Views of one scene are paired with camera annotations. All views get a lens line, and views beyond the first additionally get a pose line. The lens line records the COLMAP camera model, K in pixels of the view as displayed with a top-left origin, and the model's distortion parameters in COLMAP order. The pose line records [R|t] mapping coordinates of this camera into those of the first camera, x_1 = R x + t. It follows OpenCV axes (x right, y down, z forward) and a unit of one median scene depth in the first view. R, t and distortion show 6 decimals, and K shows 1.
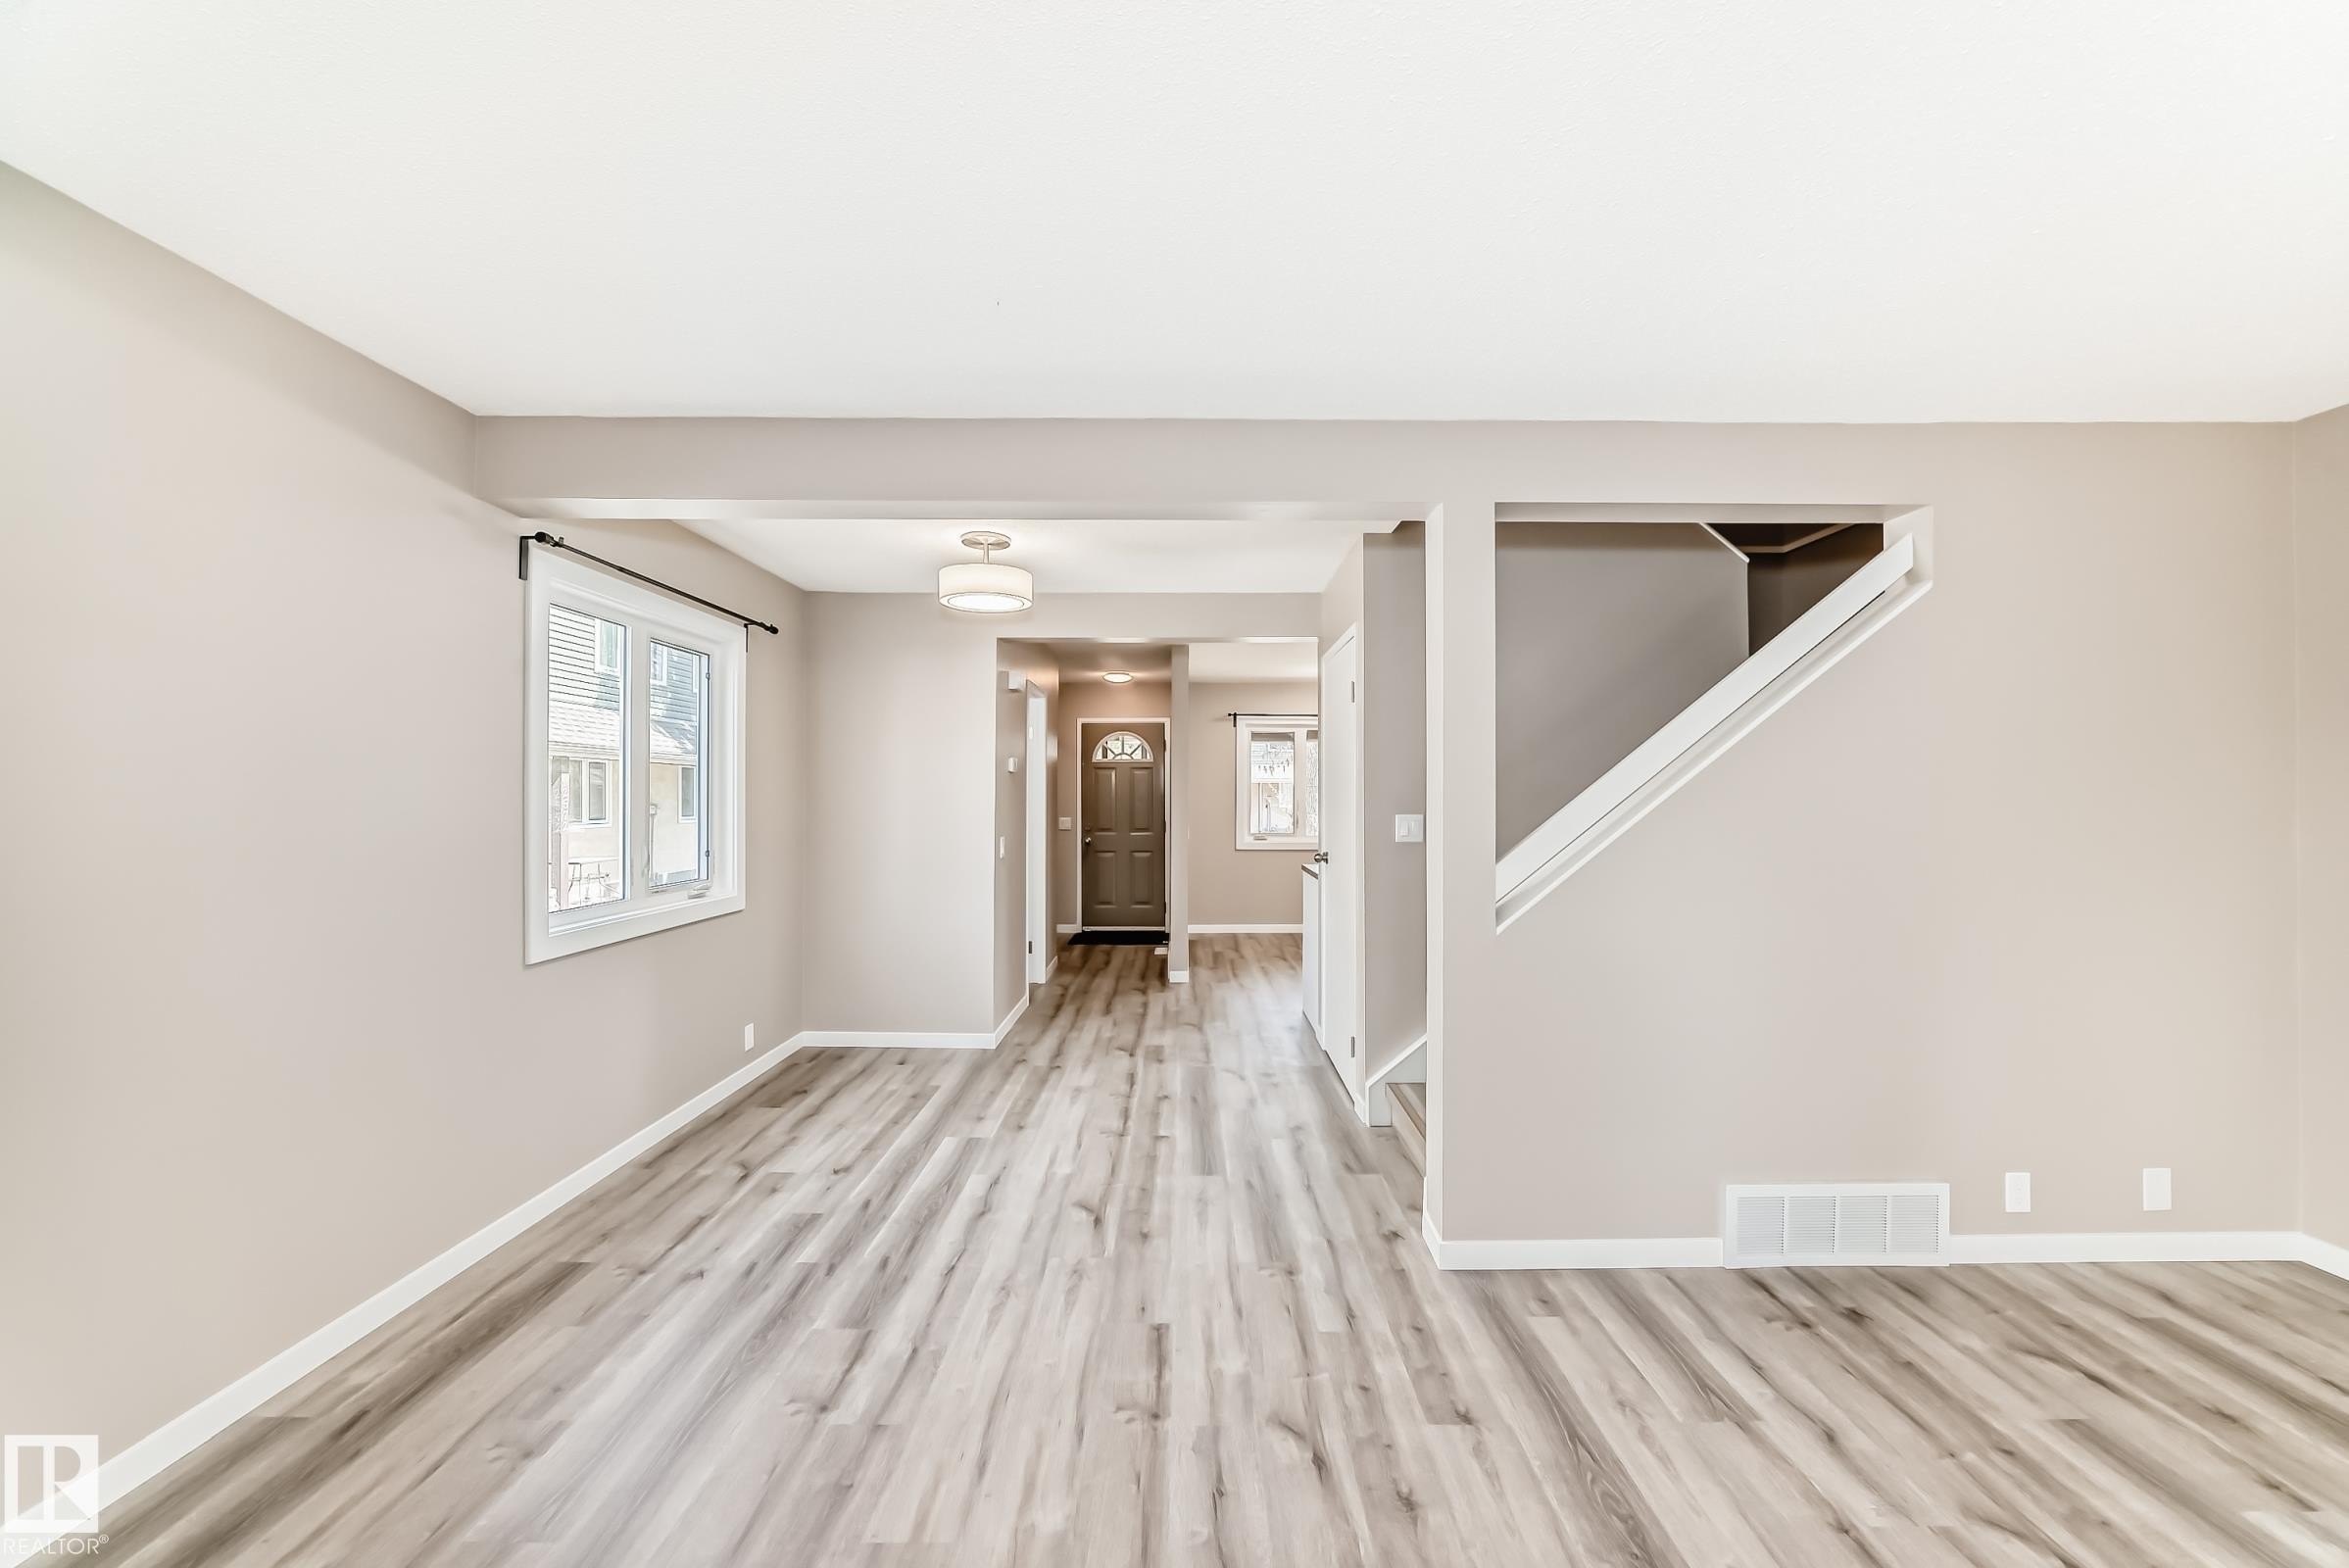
lens RADIAL K [[844.1, 0, 1172.1], [0, 844.1, 786.4], [0, 0, 1]] dist [-0.021280, 0.003773]
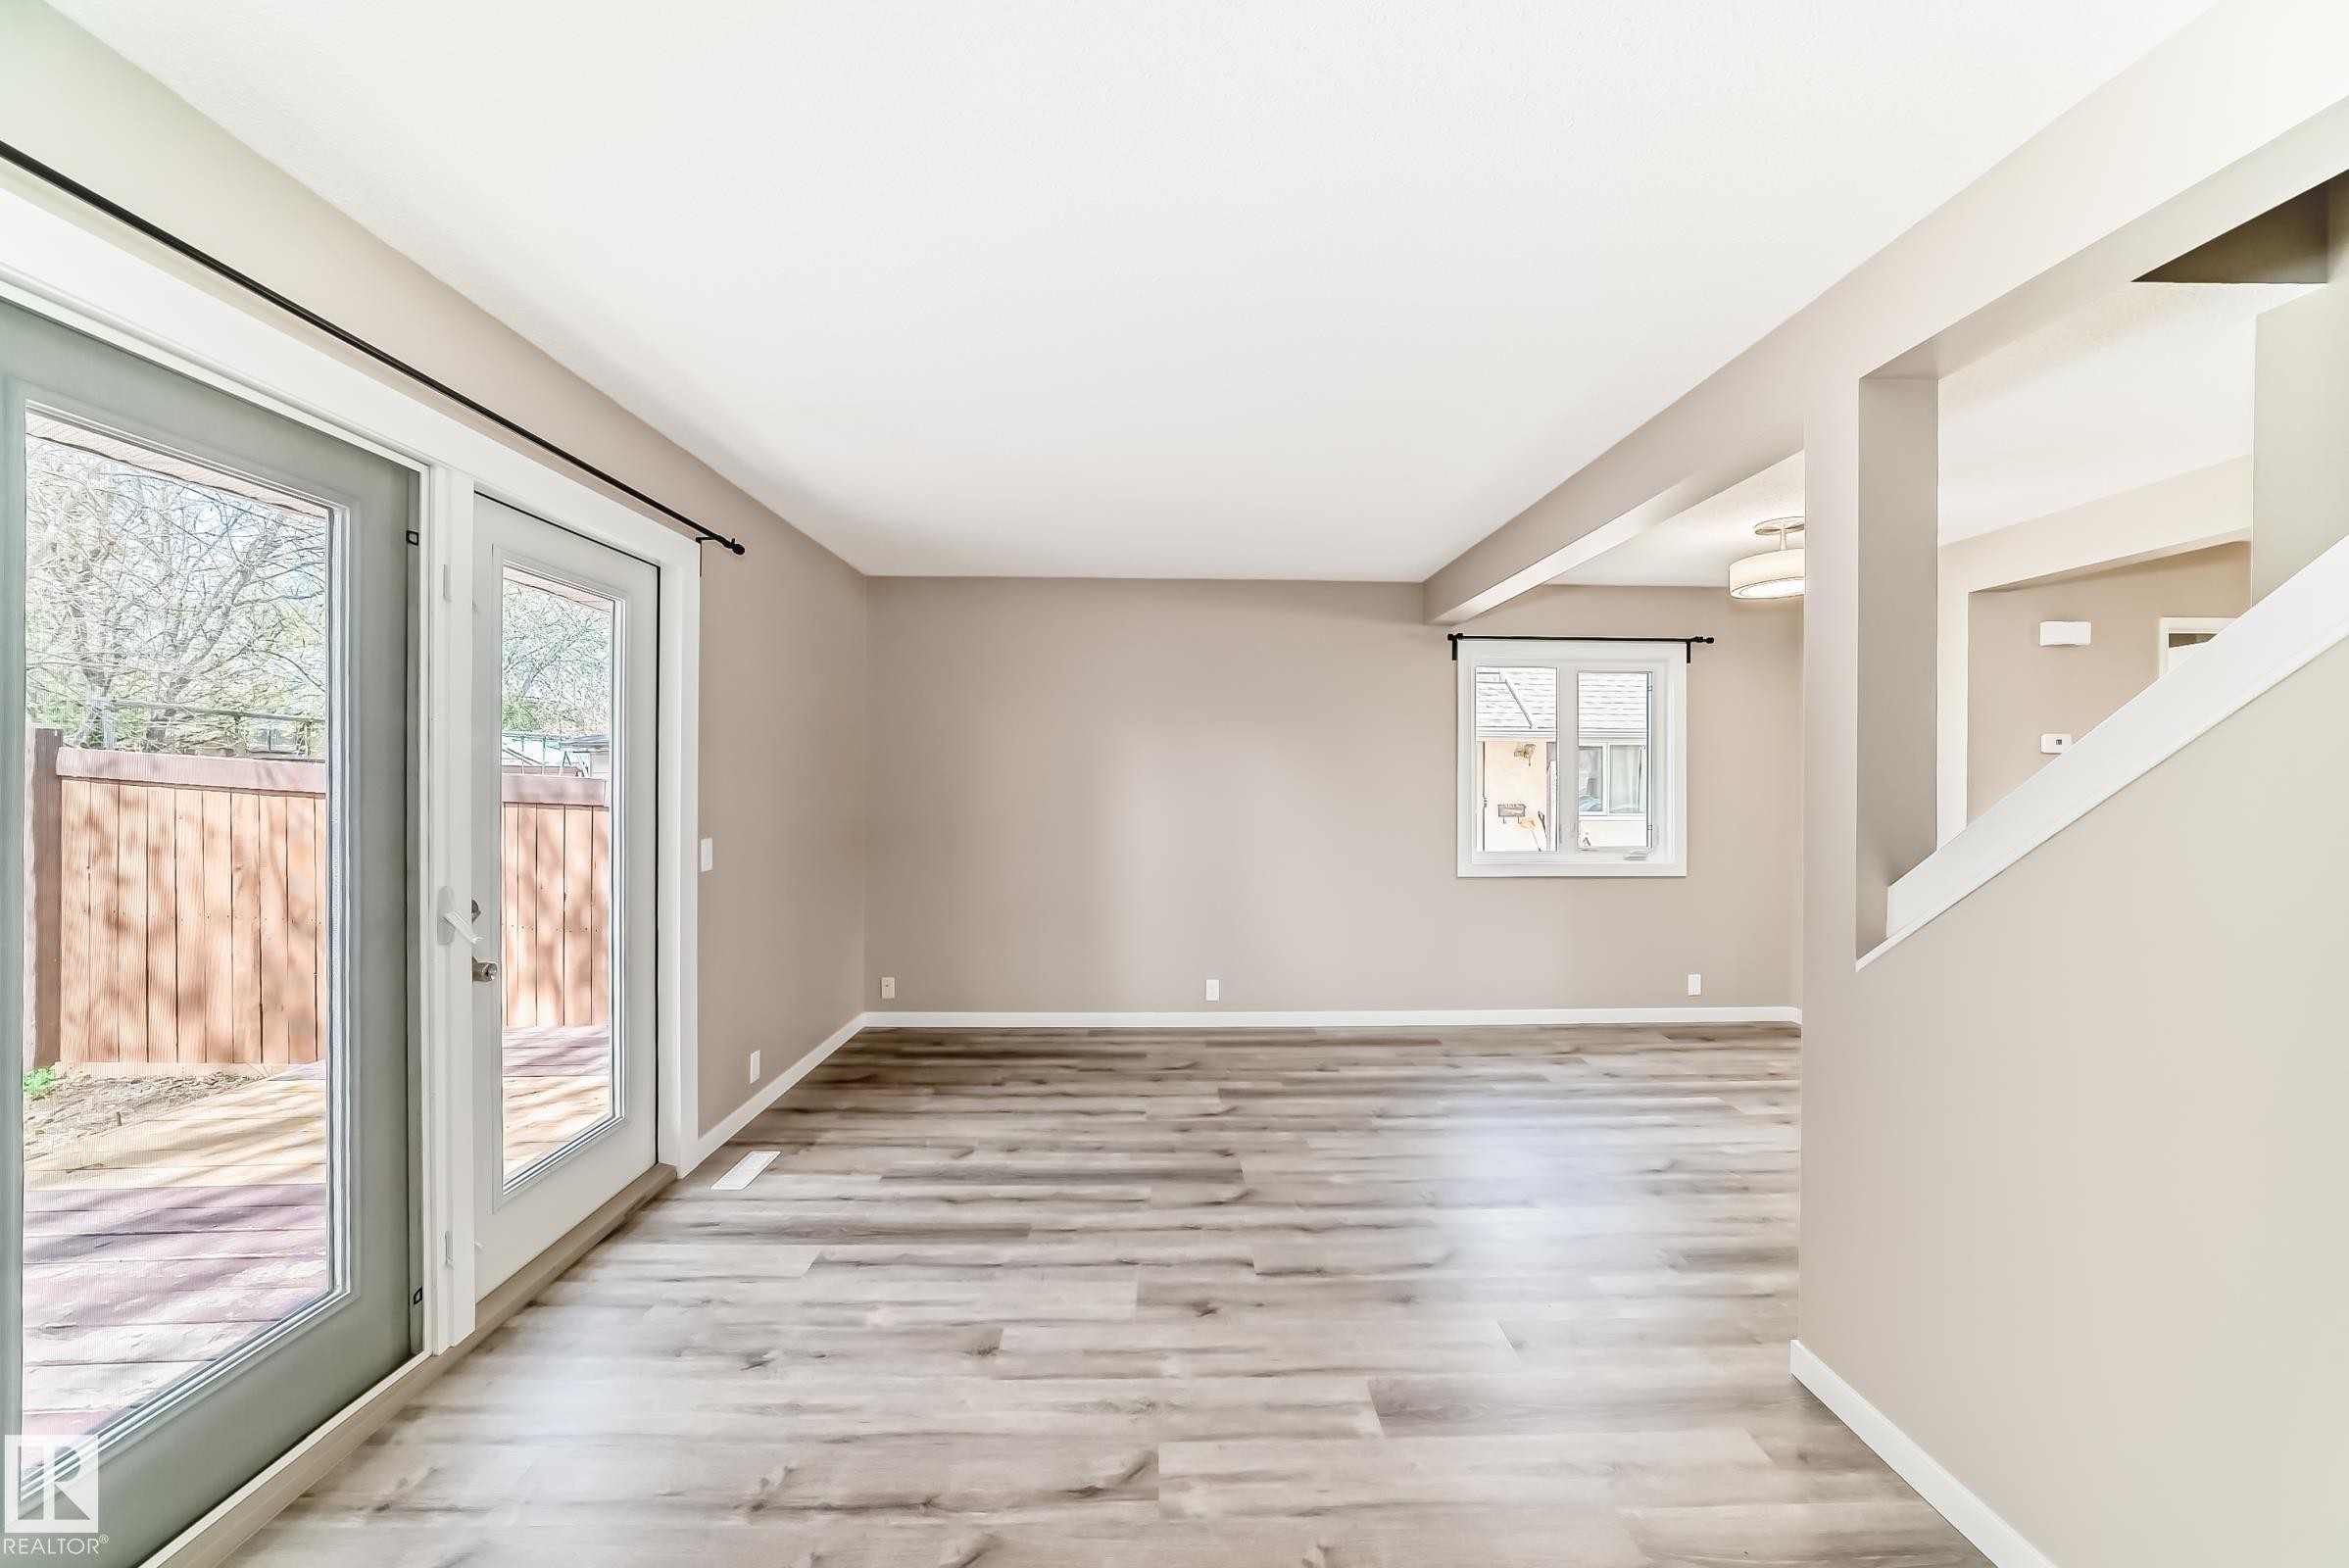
lens RADIAL K [[844.1, 0, 1193.3], [0, 844.1, 777.2], [0, 0, 1]] dist [-0.021280, 0.003773]
pose [[0.045122, -0.002973, -0.998977, 1.090372], [0.010470, 0.999942, -0.002503, 0.000010], [0.998927, -0.010347, 0.045151, 0.393965]]
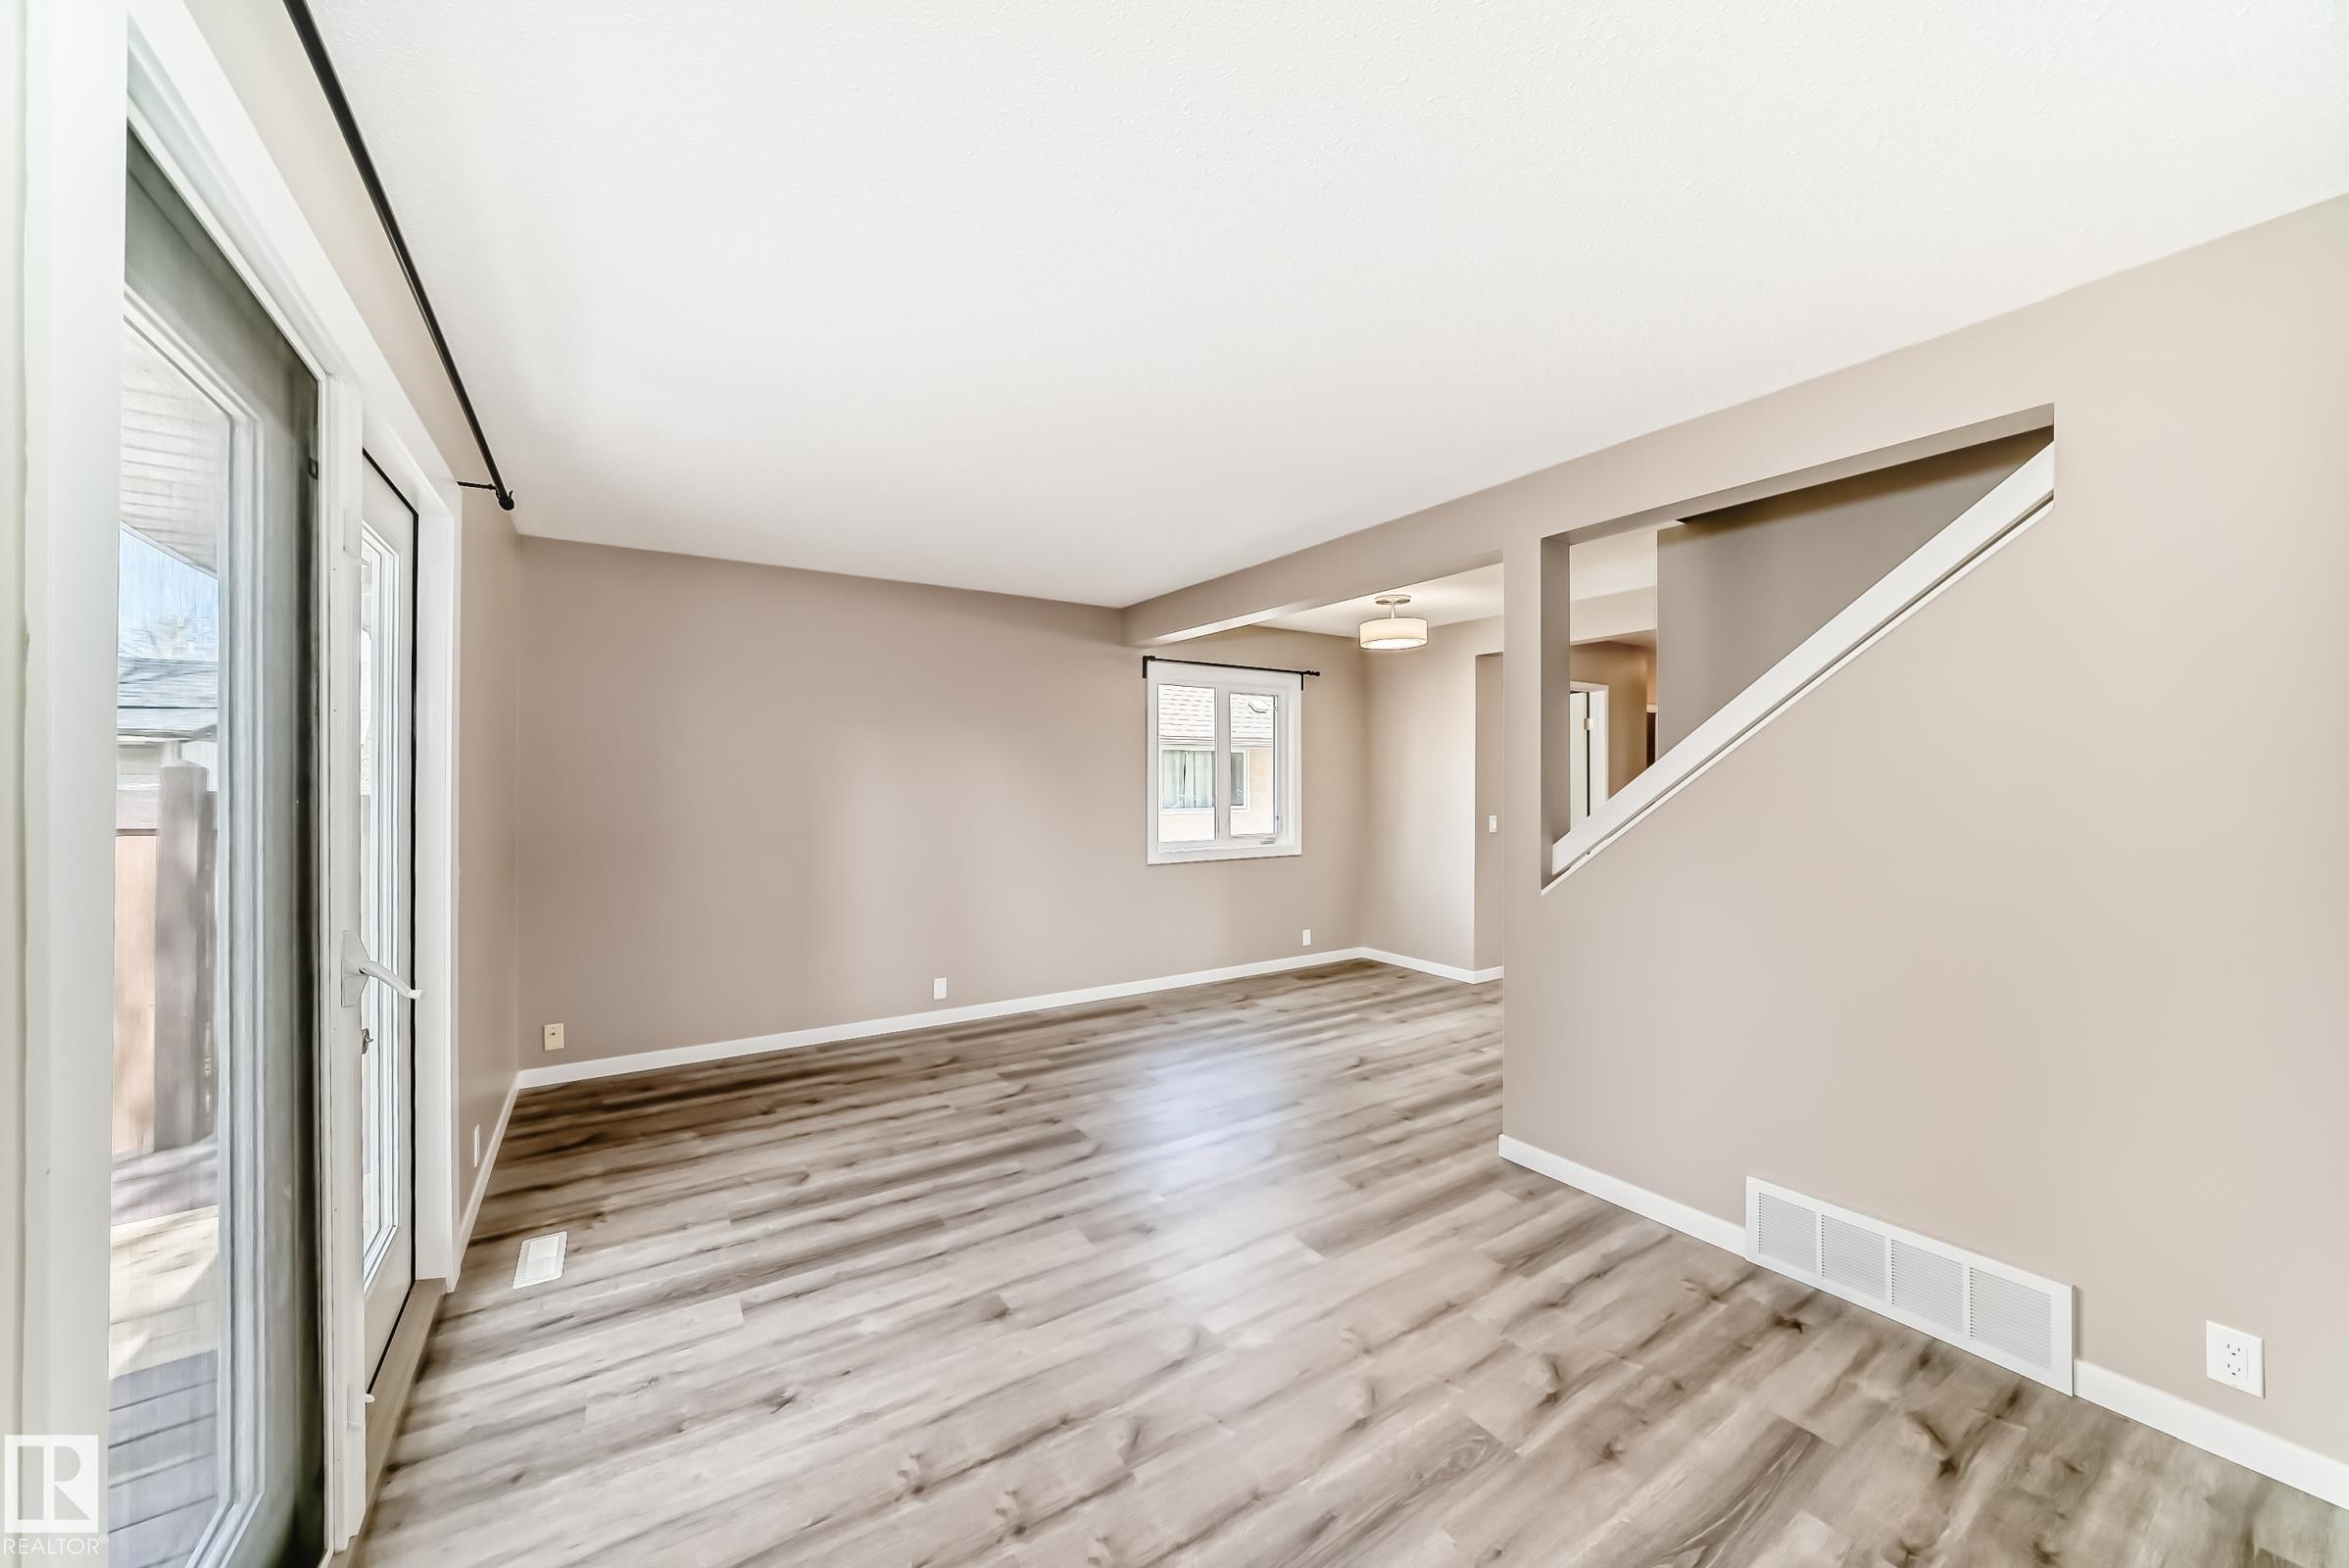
lens RADIAL K [[844.1, 0, 1187.2], [0, 844.1, 779.0], [0, 0, 1]] dist [-0.021280, 0.003773]
pose [[0.565743, -0.001757, -0.824580, 1.103182], [0.011292, 0.999920, 0.005617, -0.009860], [0.824504, -0.012489, 0.565718, -0.108749]]
